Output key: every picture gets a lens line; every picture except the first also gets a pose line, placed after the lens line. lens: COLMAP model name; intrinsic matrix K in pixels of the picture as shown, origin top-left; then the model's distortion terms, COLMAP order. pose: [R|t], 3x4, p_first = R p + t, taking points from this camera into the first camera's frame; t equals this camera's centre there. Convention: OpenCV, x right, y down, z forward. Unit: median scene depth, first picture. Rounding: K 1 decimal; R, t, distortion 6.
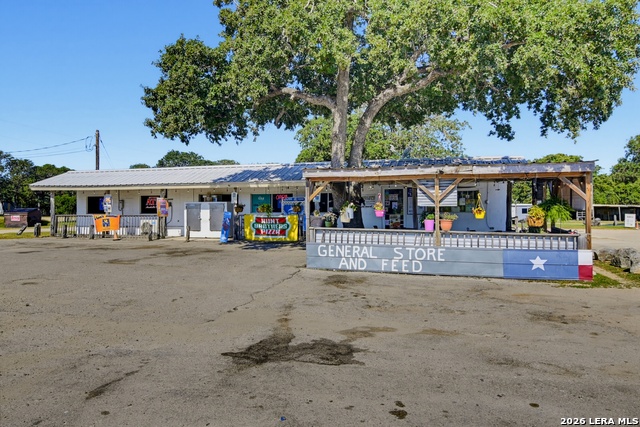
lens RADIAL K [[437.1, 0, 319.8], [0, 437.1, 209.3], [0, 0, 1]] dist [-0.010797, -0.005018]
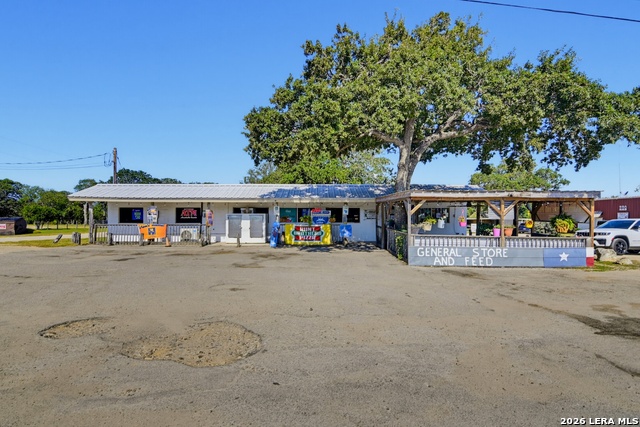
lens RADIAL K [[324.2, 0, 319.8], [0, 324.2, 218.7], [0, 0, 1]] dist [-0.022515, -0.001991]
pose [[0.958024, 0.006694, 0.286611, -0.440774], [-0.005820, 0.999975, -0.003902, -0.000779], [-0.286630, 0.002070, 0.958039, 0.113883]]
